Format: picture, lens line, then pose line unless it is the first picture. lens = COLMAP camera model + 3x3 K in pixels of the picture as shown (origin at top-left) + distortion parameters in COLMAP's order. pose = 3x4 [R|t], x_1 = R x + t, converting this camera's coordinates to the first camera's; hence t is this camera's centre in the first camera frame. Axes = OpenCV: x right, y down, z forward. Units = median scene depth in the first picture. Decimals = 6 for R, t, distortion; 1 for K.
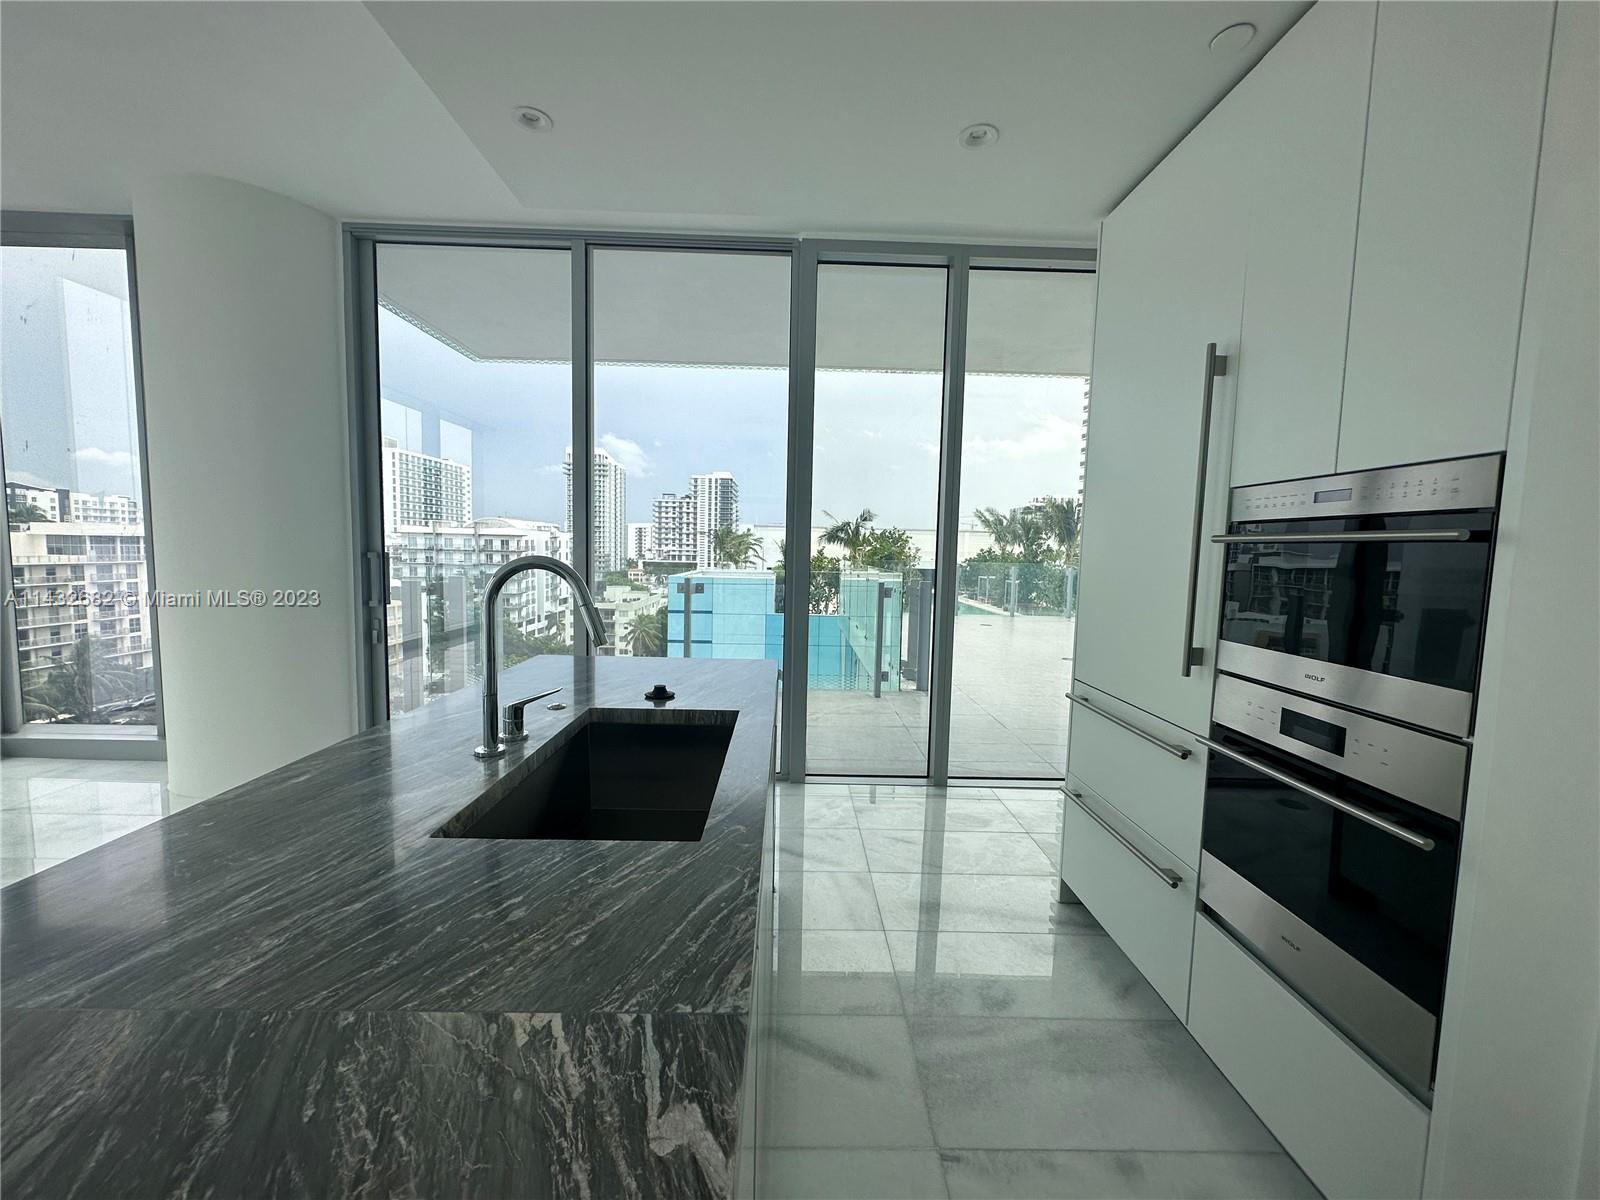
lens RADIAL K [[636.9, 0, 800.3], [0, 636.9, 598.1], [0, 0, 1]] dist [-0.000637, 0.000282]
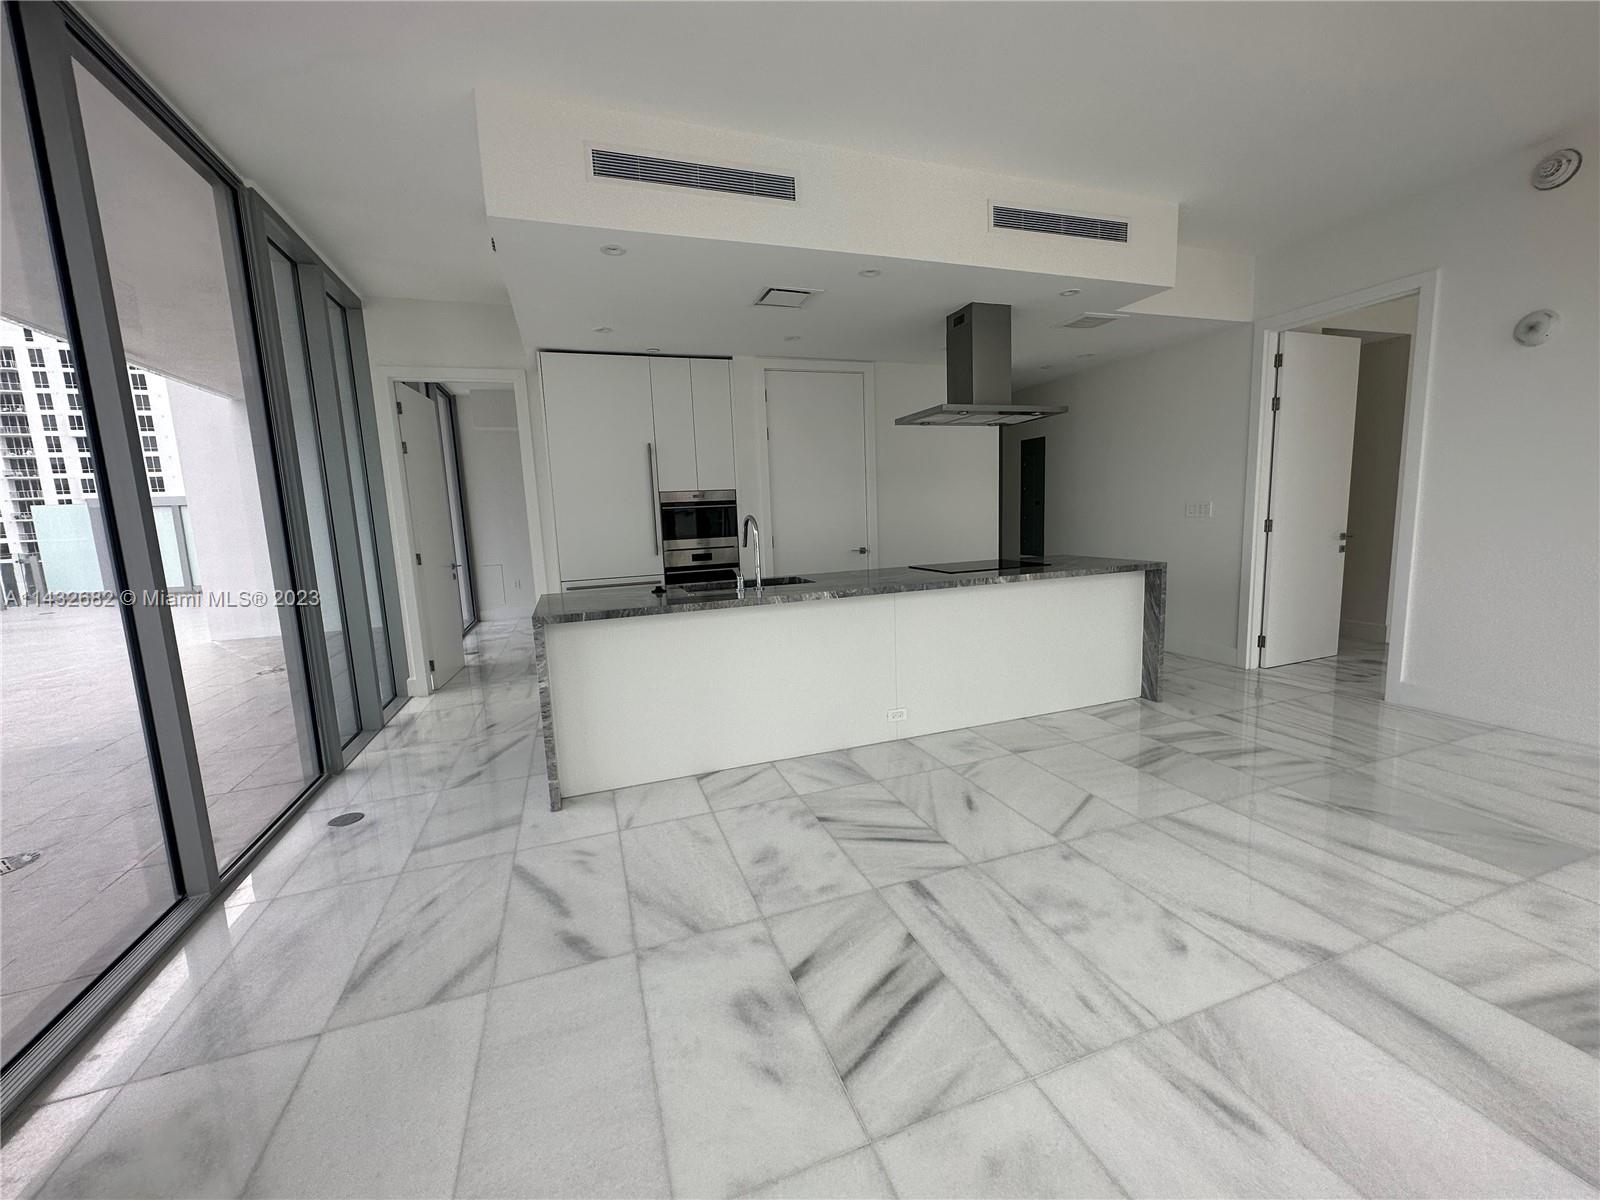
lens RADIAL K [[636.9, 0, 800.3], [0, 636.9, 598.1], [0, 0, 1]] dist [-0.000637, 0.000282]
pose [[-0.319400, -0.139232, 0.937336, -0.948143], [0.111259, 0.976796, 0.183005, -0.059258], [-0.941066, 0.162739, -0.296497, 0.497778]]
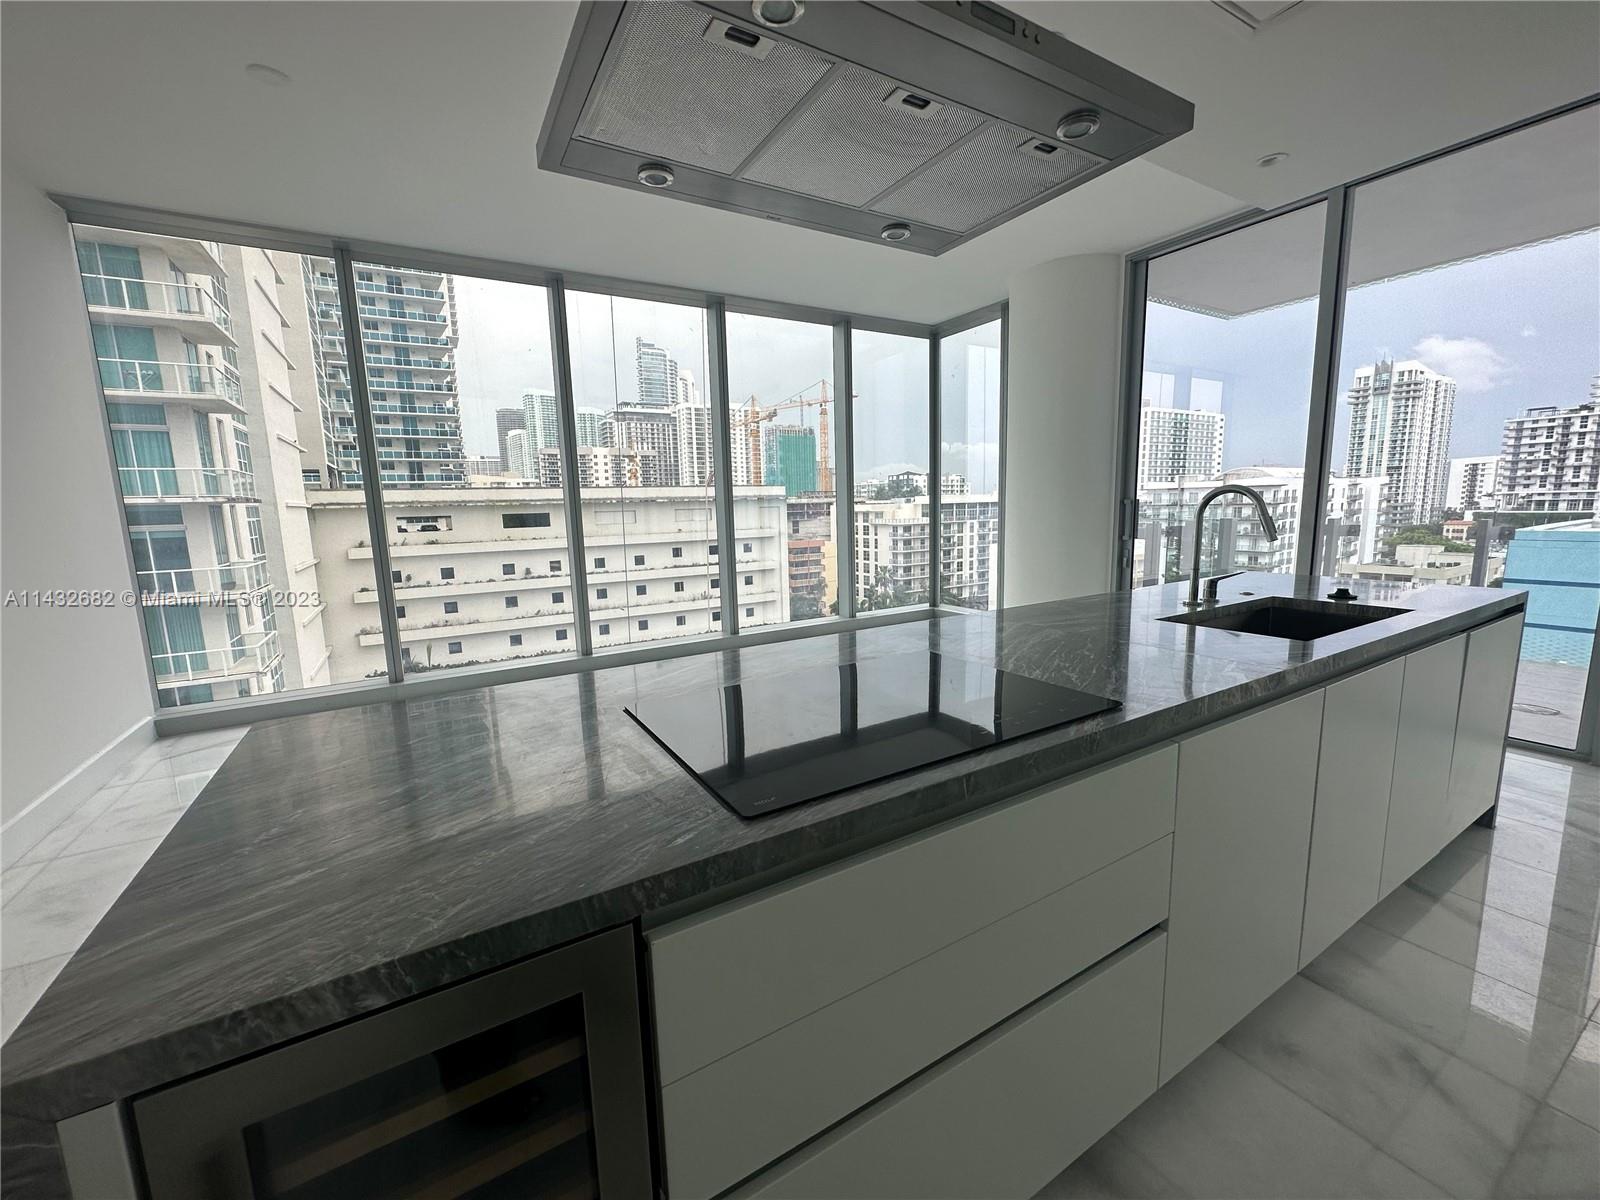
lens RADIAL K [[636.9, 0, 800.3], [0, 636.9, 598.1], [0, 0, 1]] dist [-0.000637, 0.000282]
pose [[0.495656, 0.090584, -0.863782, 0.006185], [-0.031389, 0.995765, 0.086413, 0.001523], [0.867951, -0.015718, 0.496400, -0.010135]]
